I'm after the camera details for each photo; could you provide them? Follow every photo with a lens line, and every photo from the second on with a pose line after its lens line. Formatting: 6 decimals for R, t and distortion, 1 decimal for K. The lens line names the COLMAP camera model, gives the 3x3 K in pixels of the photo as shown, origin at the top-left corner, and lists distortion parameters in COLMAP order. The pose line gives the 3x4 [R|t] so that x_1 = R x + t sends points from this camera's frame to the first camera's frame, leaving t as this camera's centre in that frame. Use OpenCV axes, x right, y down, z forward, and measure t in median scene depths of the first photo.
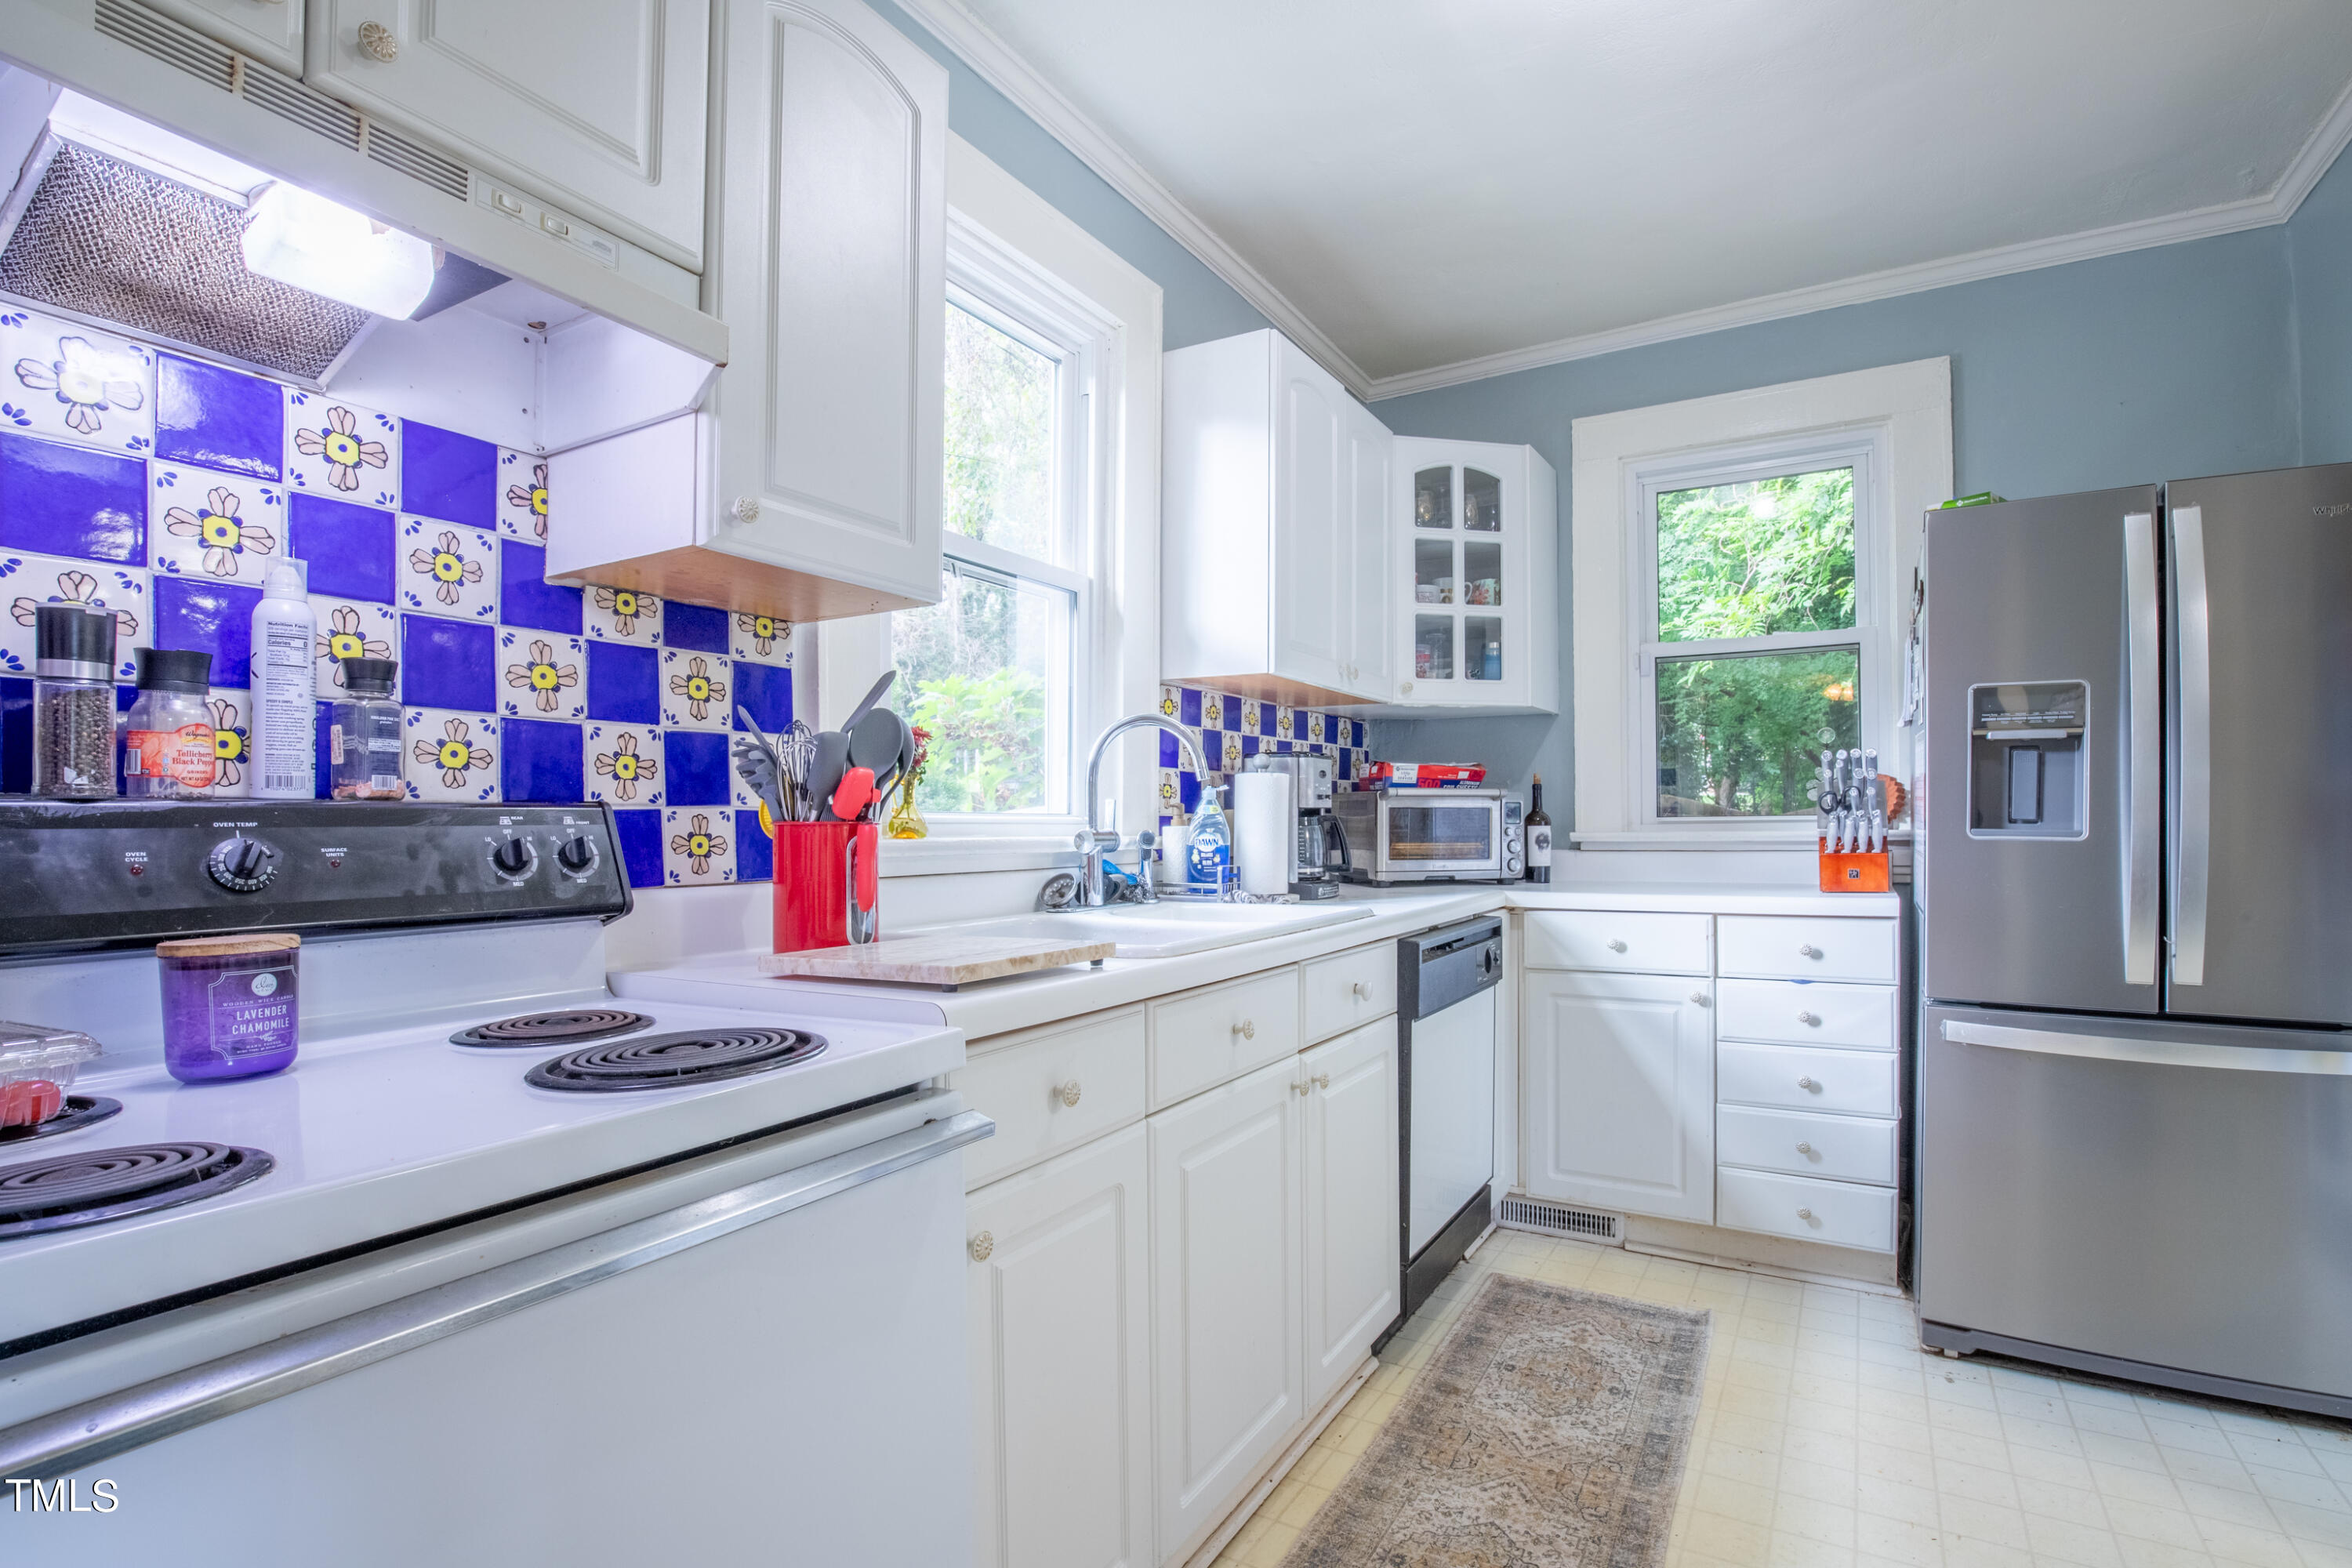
lens RADIAL K [[1095.5, 0, 1179.1], [0, 1095.5, 834.1], [0, 0, 1]] dist [-0.031008, -0.000018]
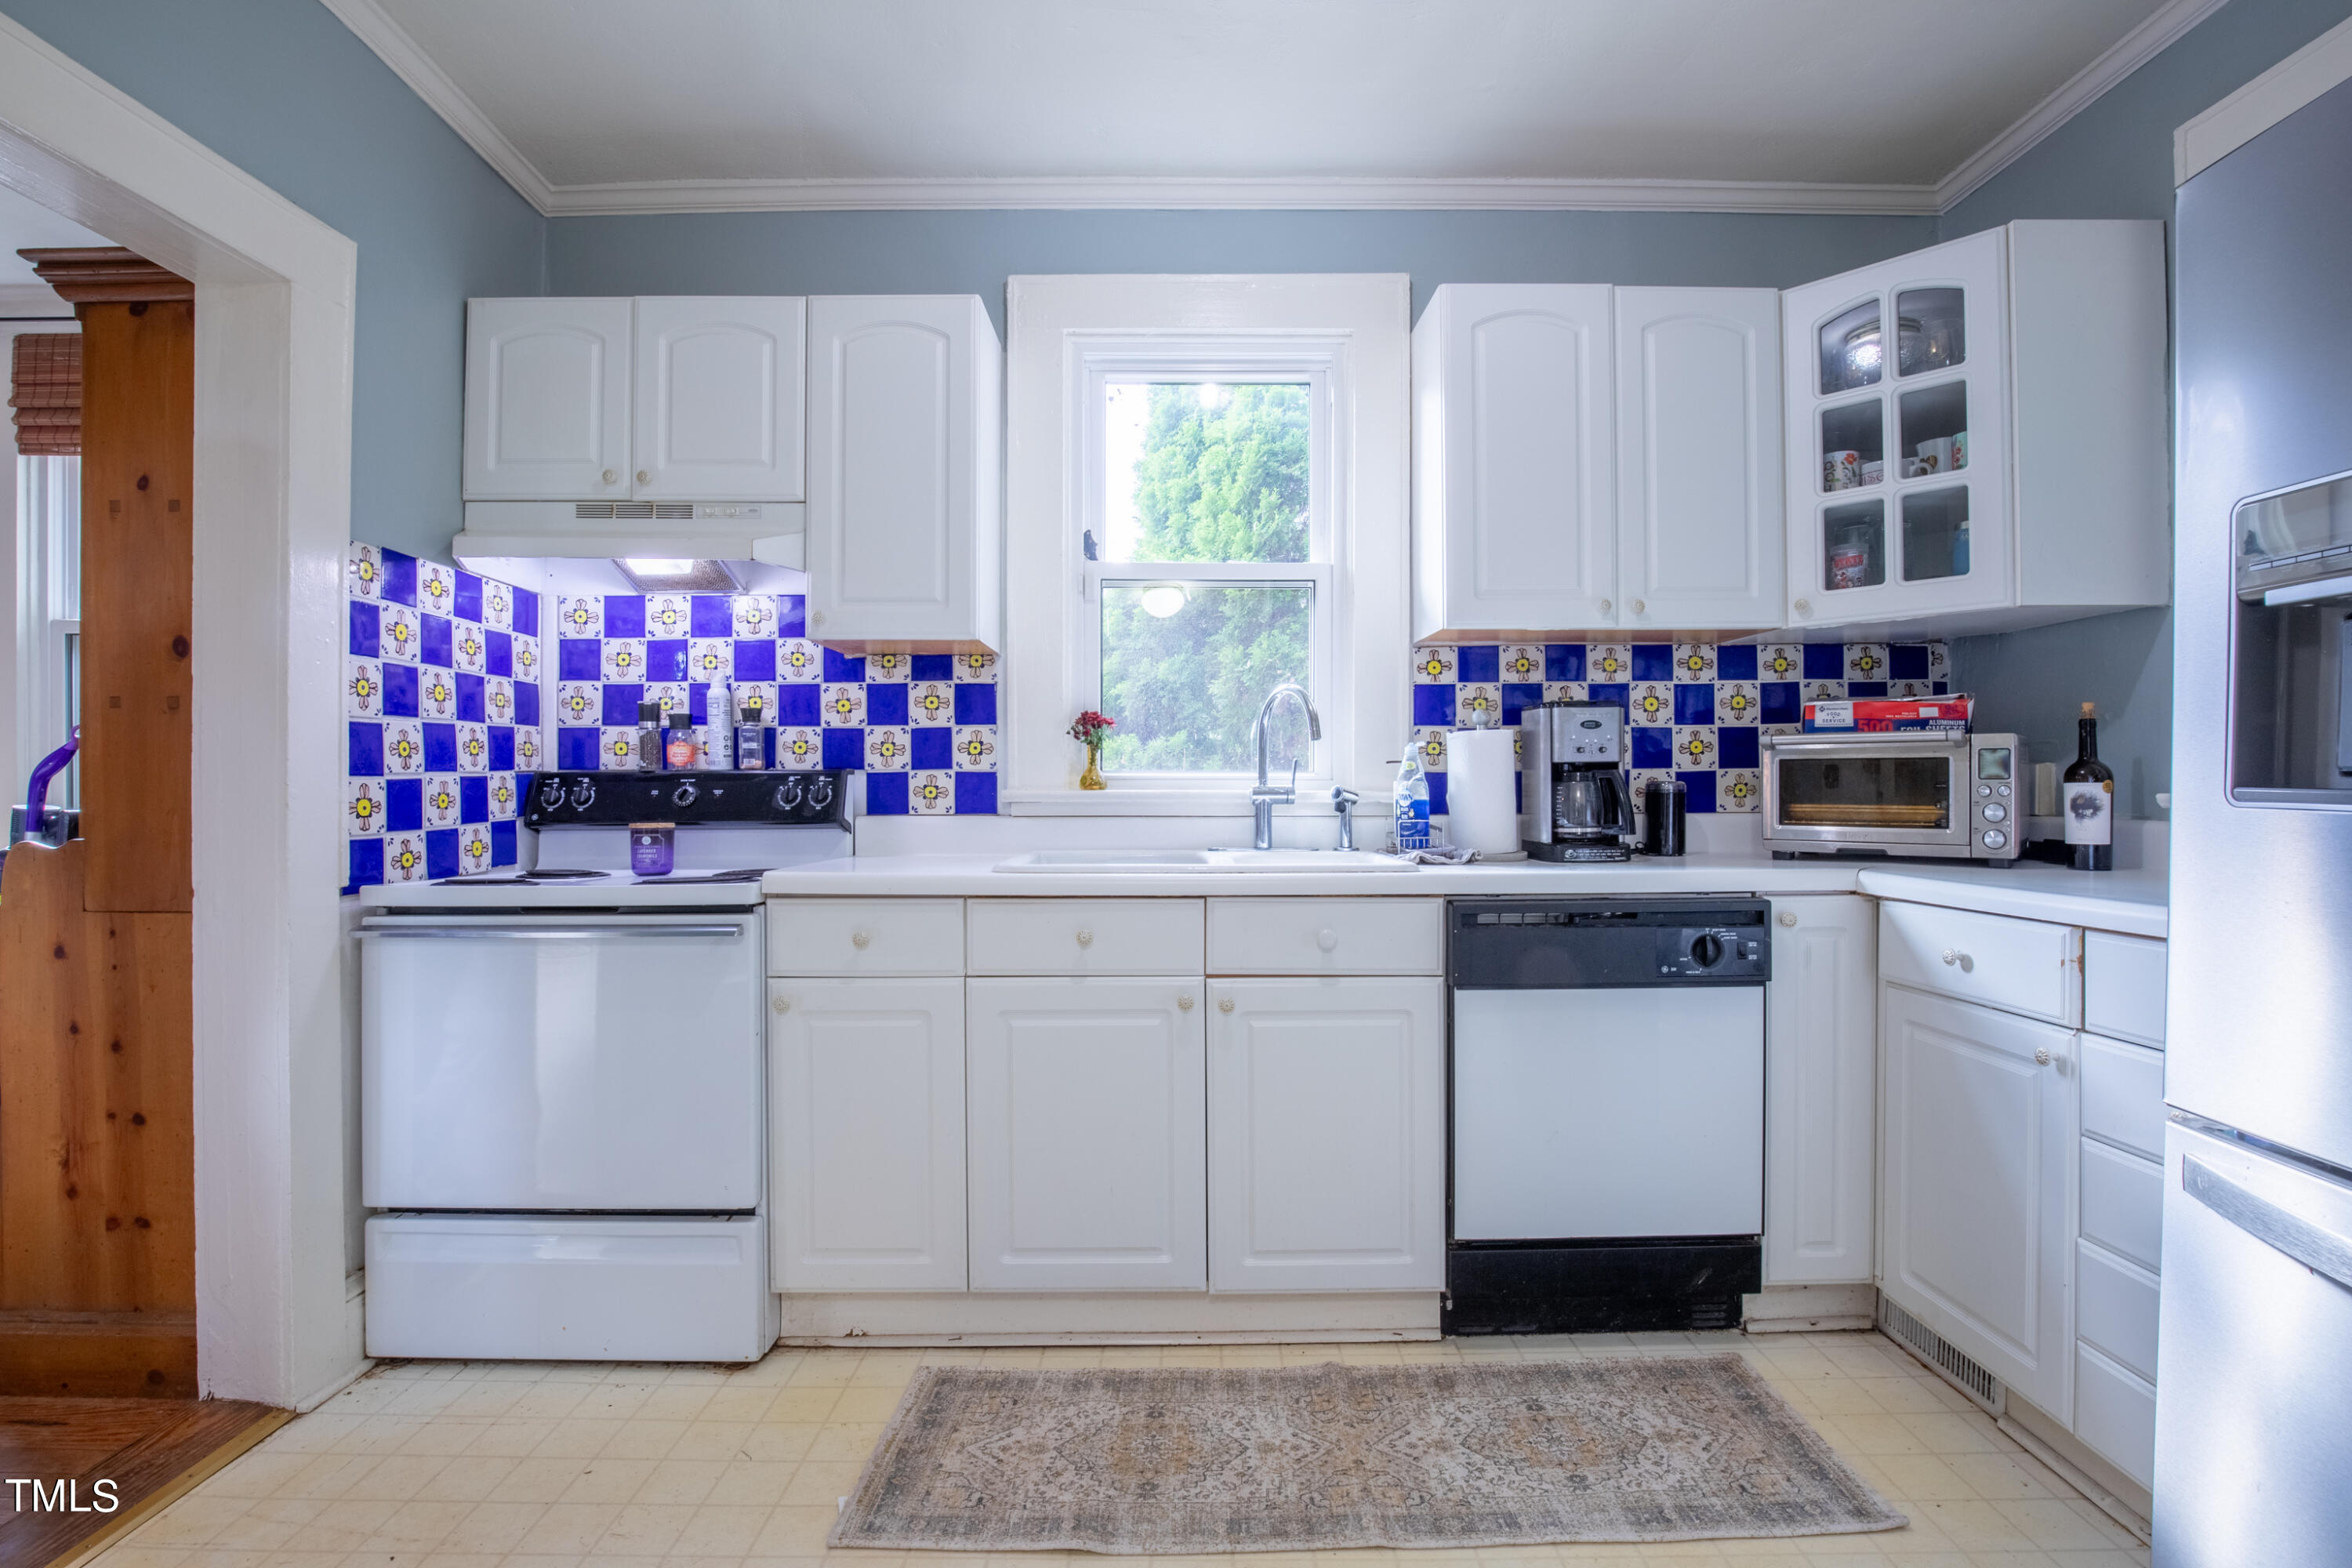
lens RADIAL K [[1065.9, 0, 1176.0], [0, 1065.9, 784.0], [0, 0, 1]] dist [-0.030132, 0.000067]
pose [[0.523959, 0.004123, -0.851733, 0.967145], [-0.007323, 0.999973, 0.000335, -0.004983], [0.851712, 0.006061, 0.523975, 0.347358]]
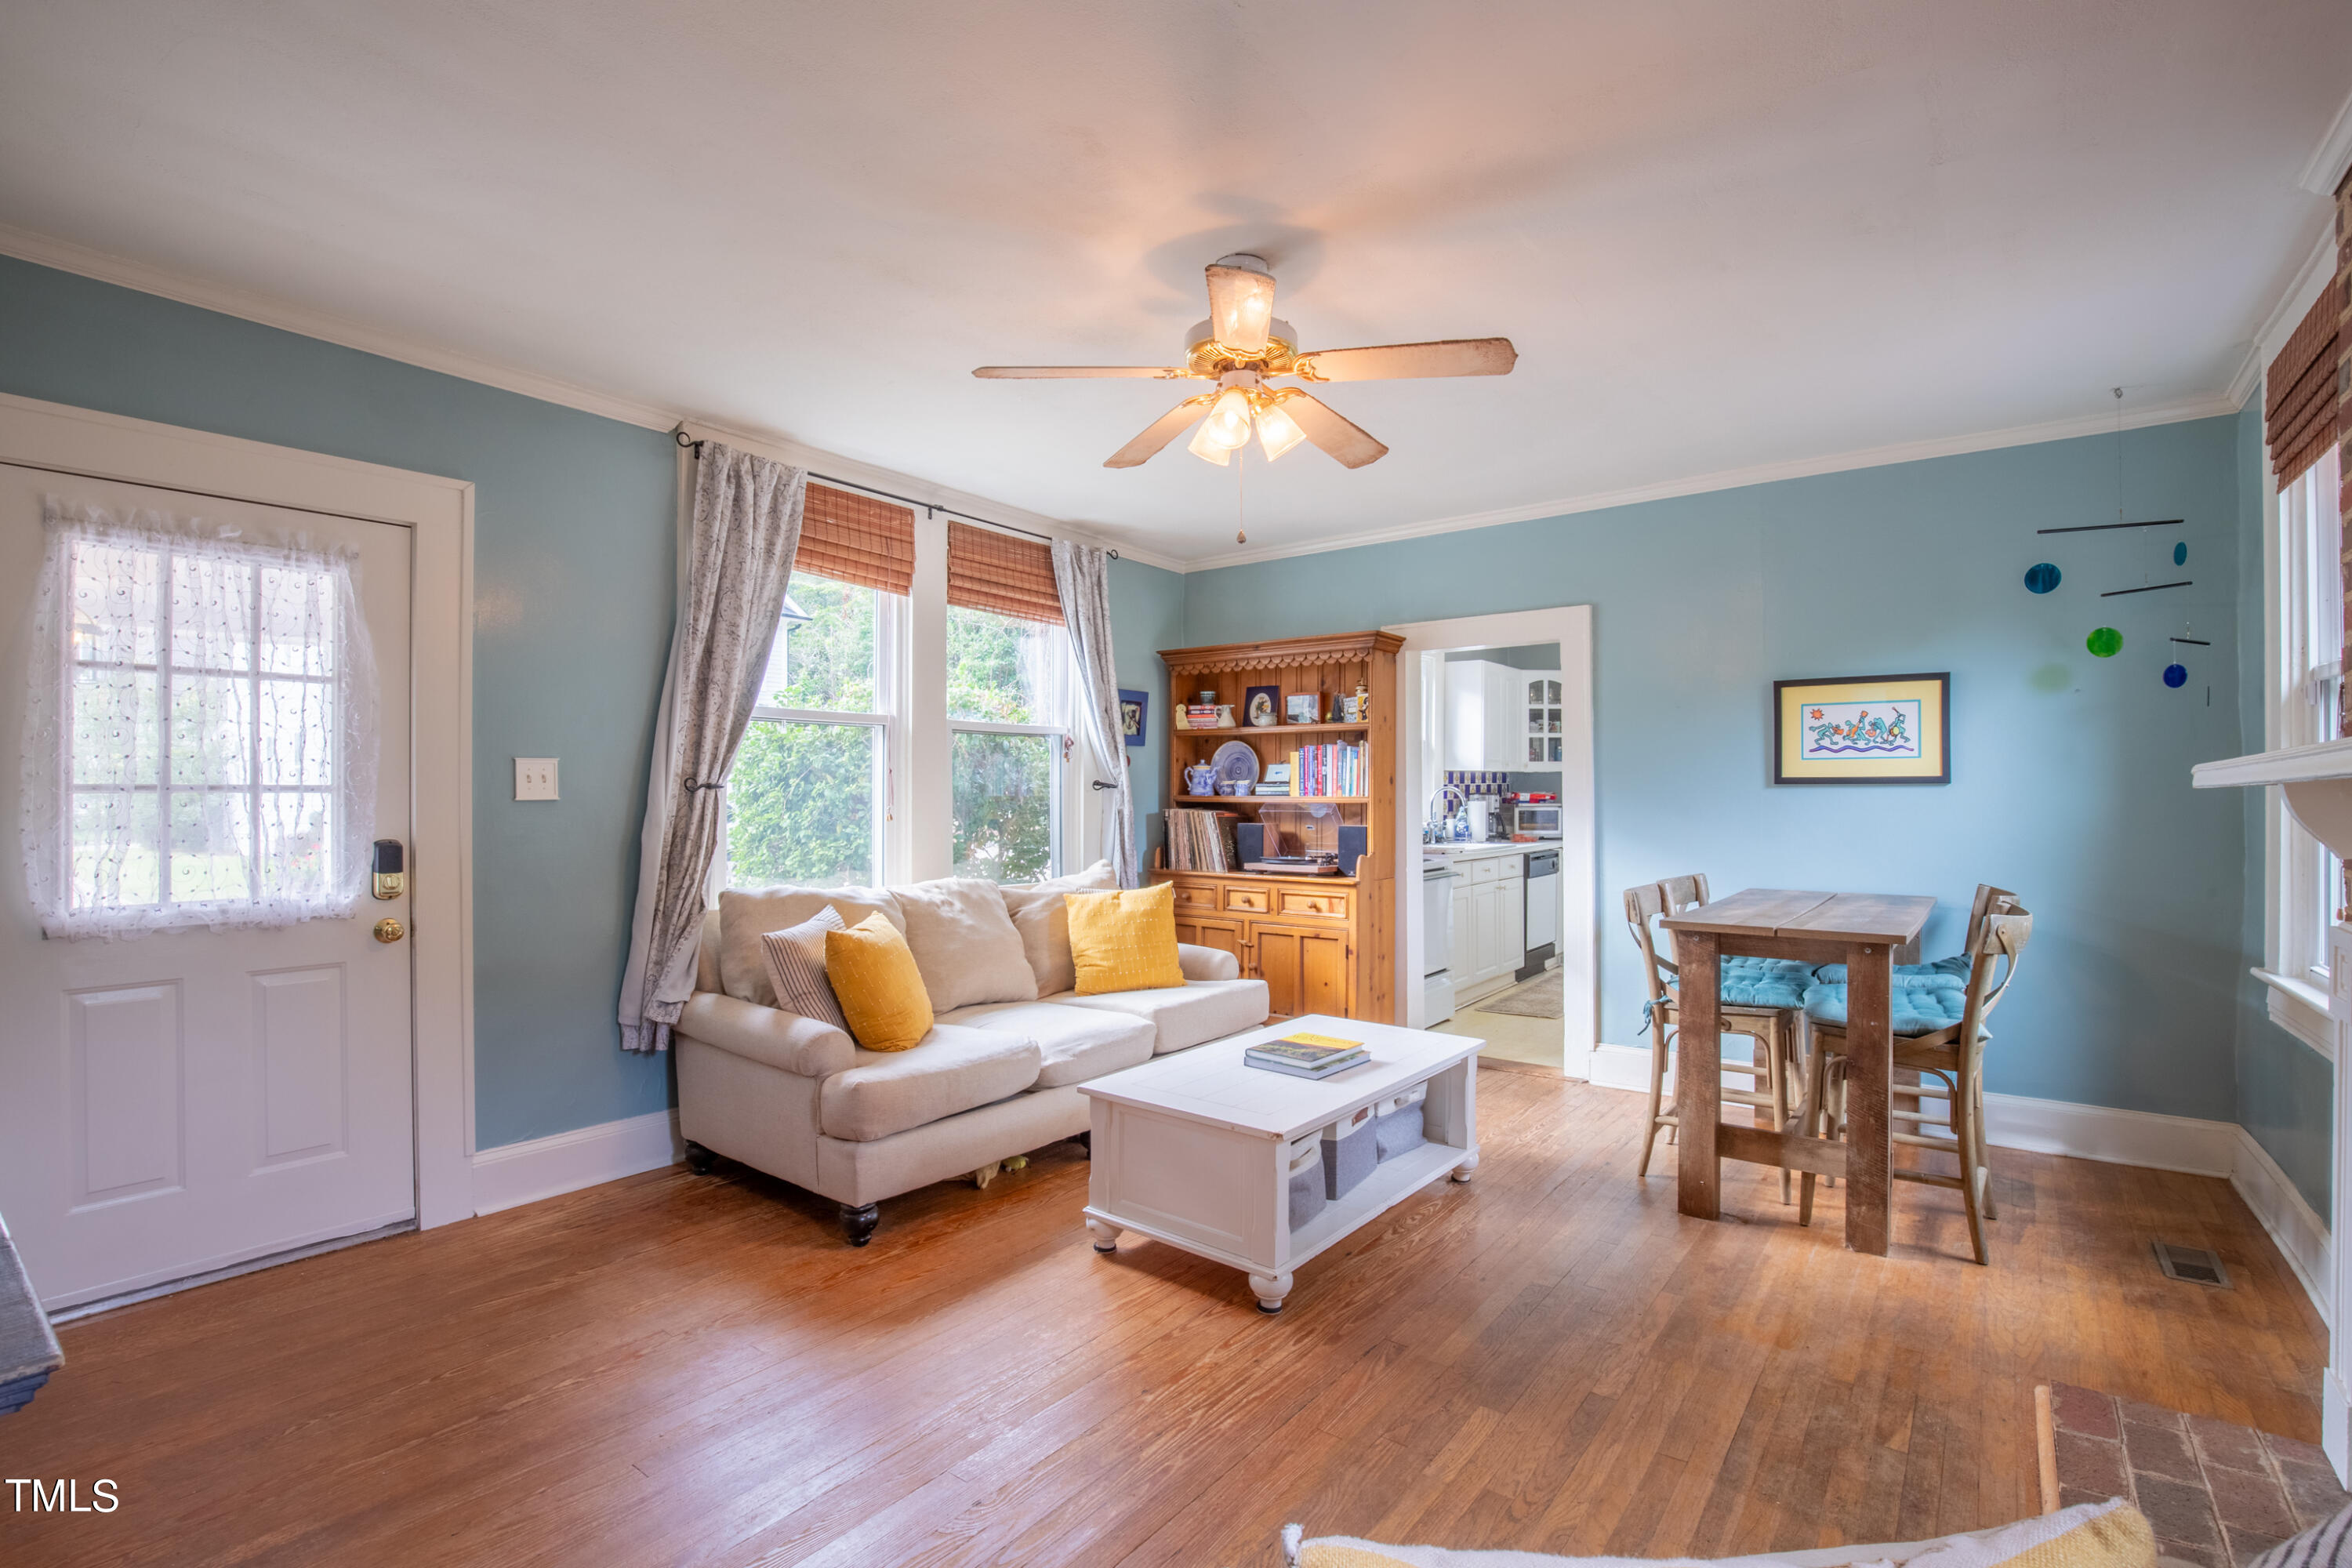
lens RADIAL K [[1065.9, 0, 1176.0], [0, 1065.9, 784.0], [0, 0, 1]] dist [-0.030132, 0.000067]
pose [[0.994468, 0.004729, -0.104932, -0.574009], [-0.005895, 0.999924, -0.010807, -0.086197], [0.104873, 0.011366, 0.994421, -2.602996]]
